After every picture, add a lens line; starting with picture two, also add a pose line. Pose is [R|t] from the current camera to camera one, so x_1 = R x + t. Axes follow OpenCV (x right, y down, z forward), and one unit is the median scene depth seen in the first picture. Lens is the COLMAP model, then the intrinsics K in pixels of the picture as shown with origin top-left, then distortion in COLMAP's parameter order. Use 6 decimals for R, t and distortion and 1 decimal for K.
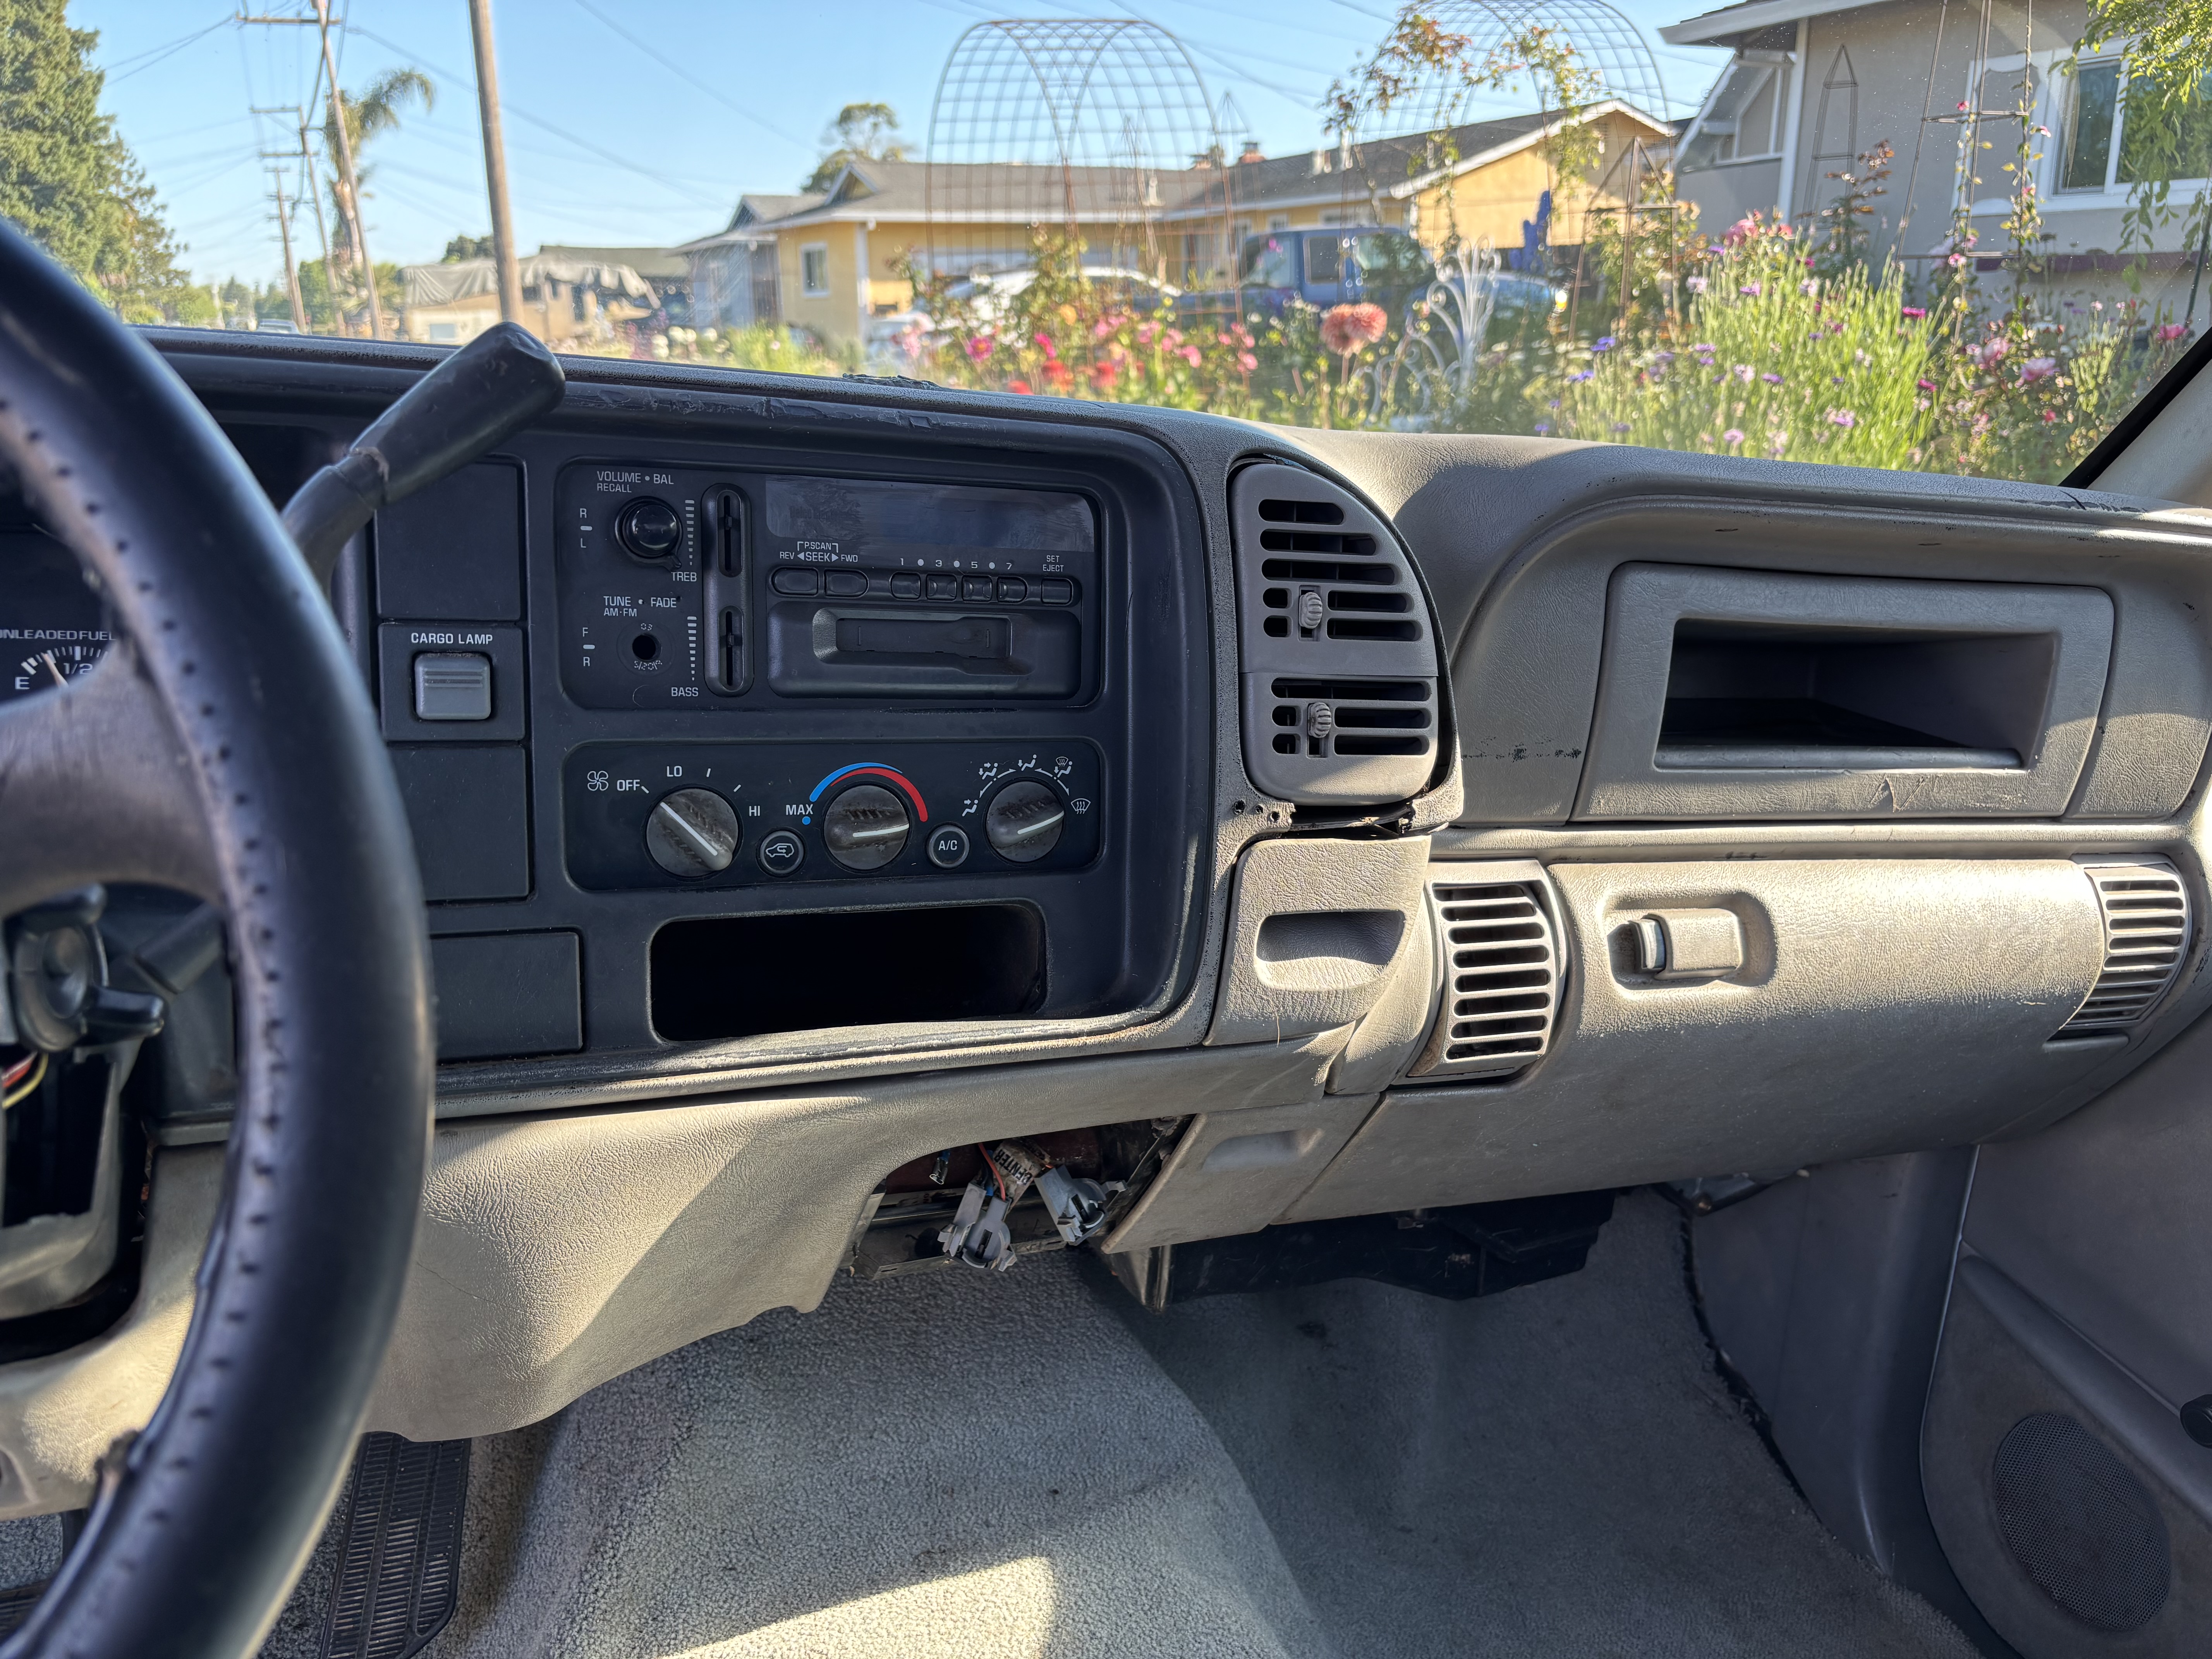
lens RADIAL K [[1676.5, 0, 1101.5], [0, 1676.5, 844.4], [0, 0, 1]] dist [0.042217, -0.044792]
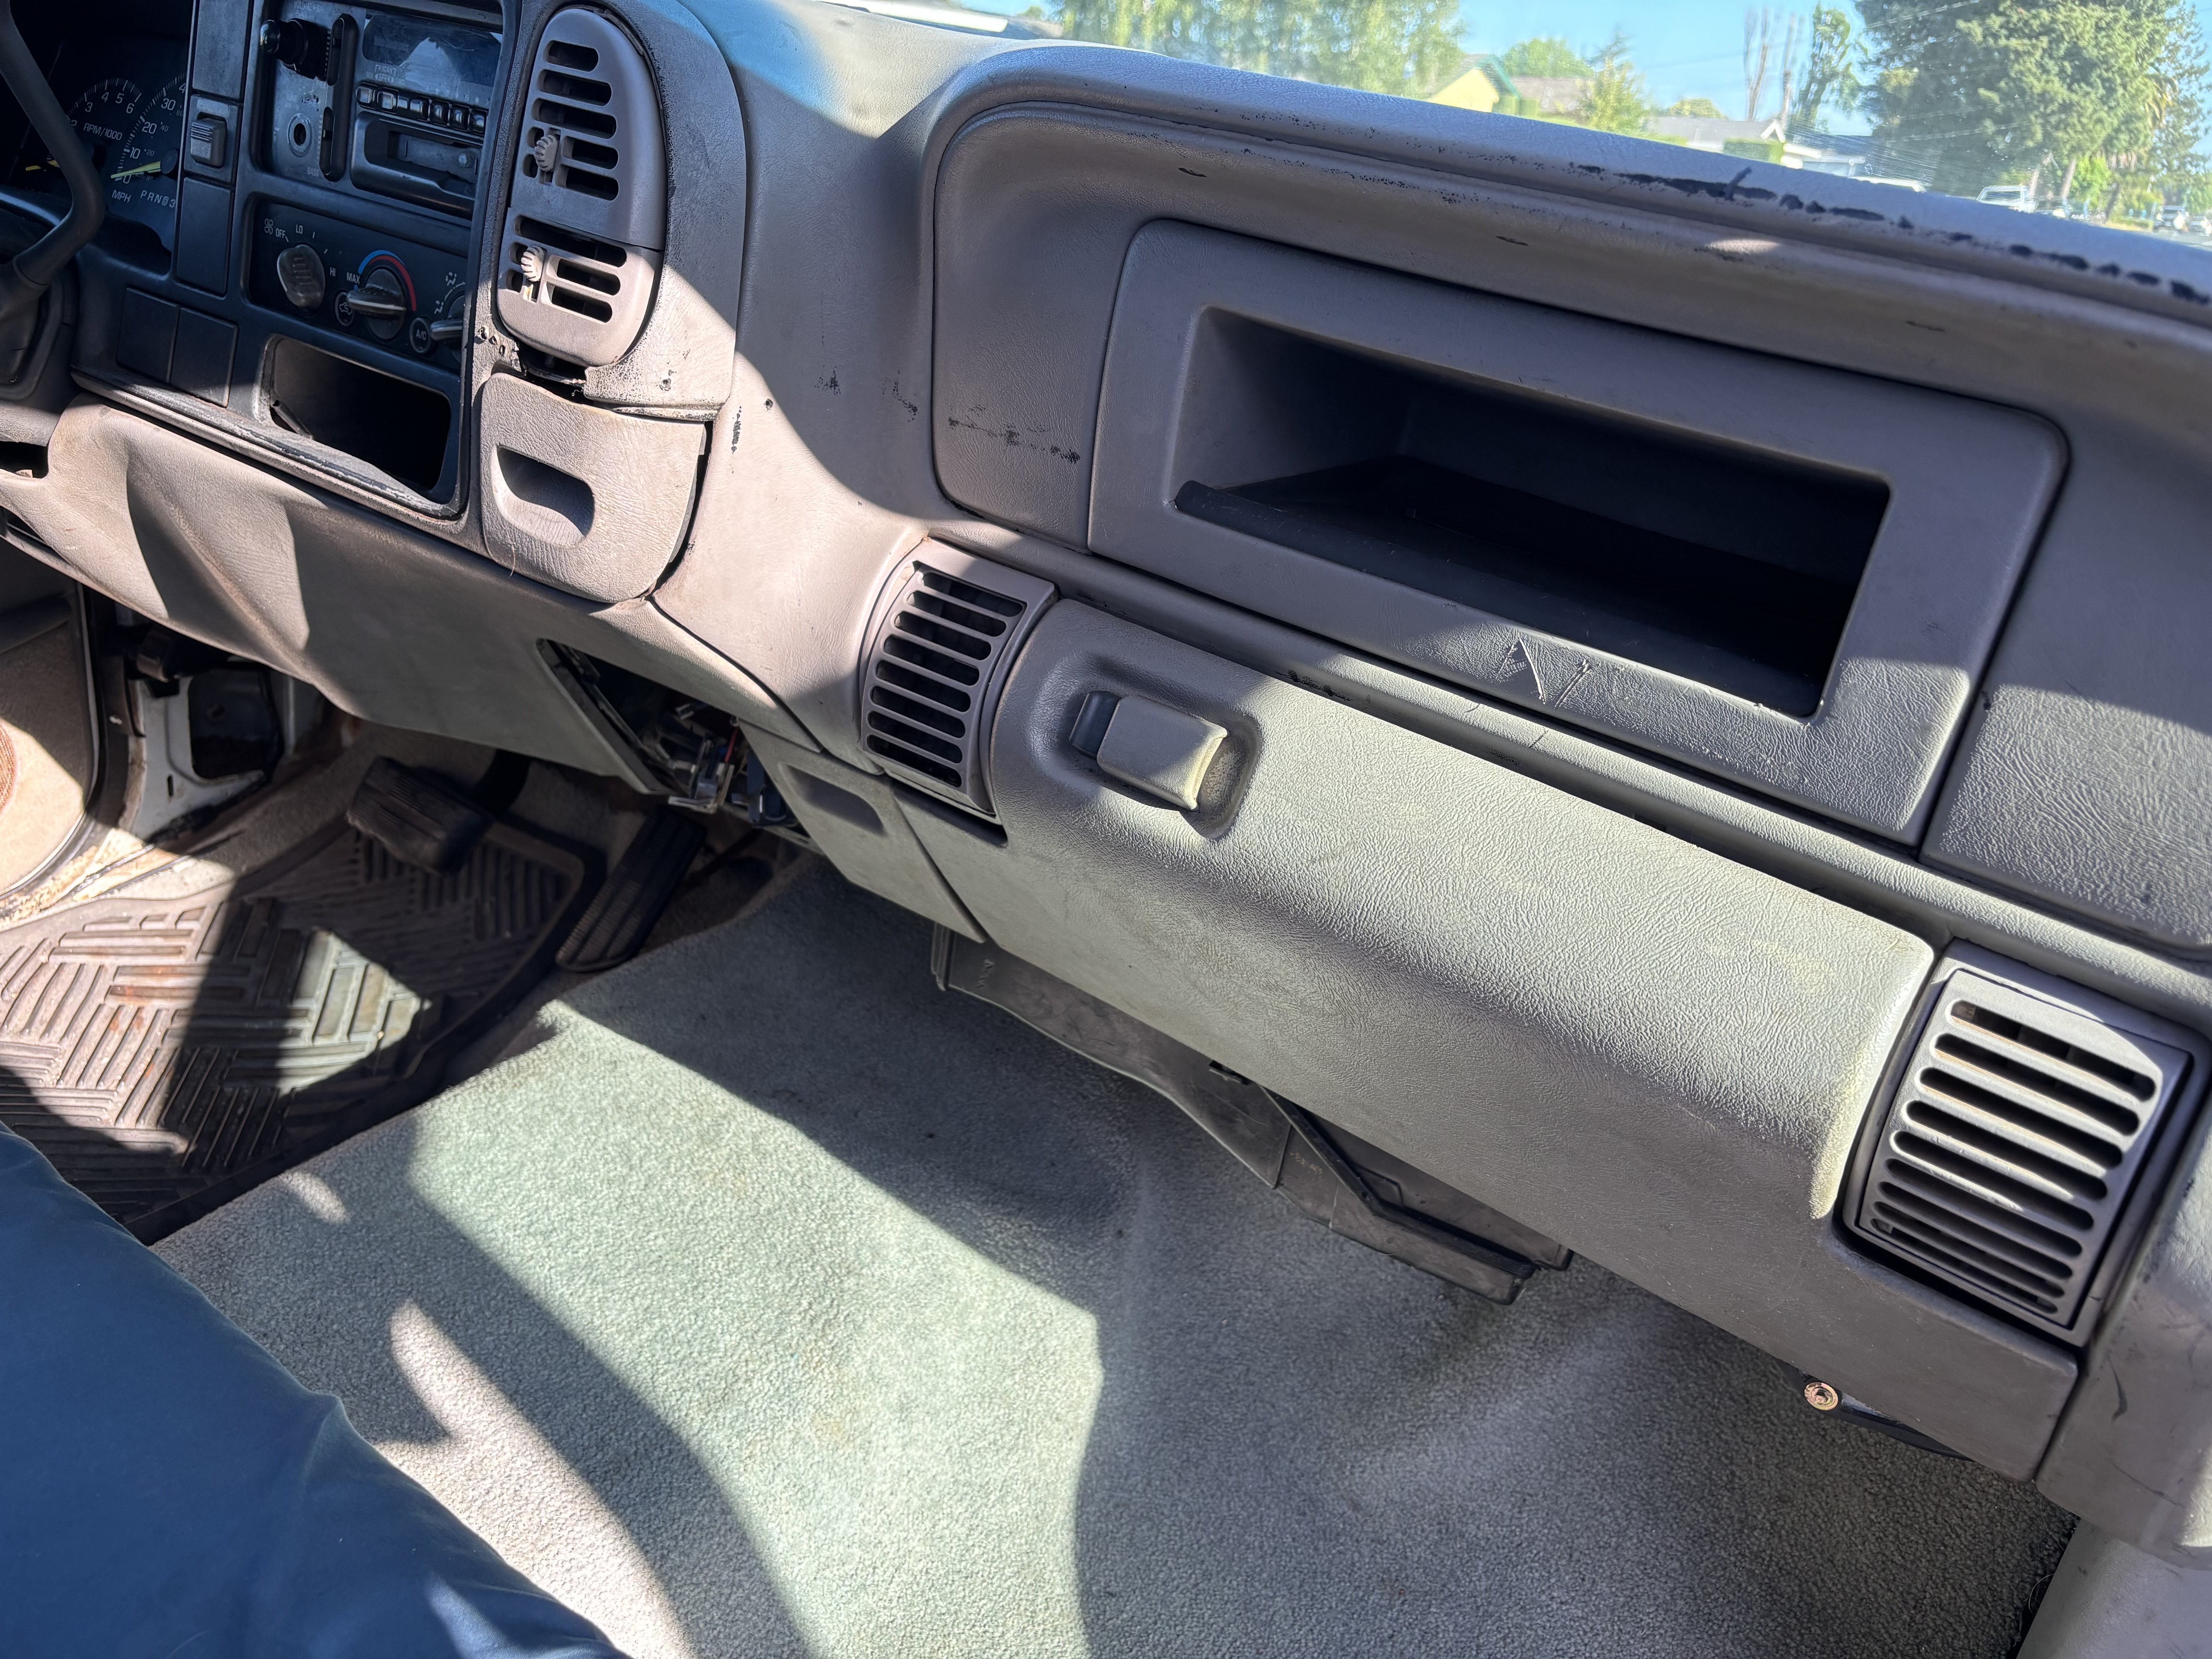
lens RADIAL K [[1676.5, 0, 1097.7], [0, 1676.5, 823.5], [0, 0, 1]] dist [0.042217, -0.044792]
pose [[0.520125, 0.351275, -0.778509, 0.636184], [-0.311158, 0.926798, 0.210299, -0.041477], [0.795394, 0.132858, 0.591353, 0.362379]]
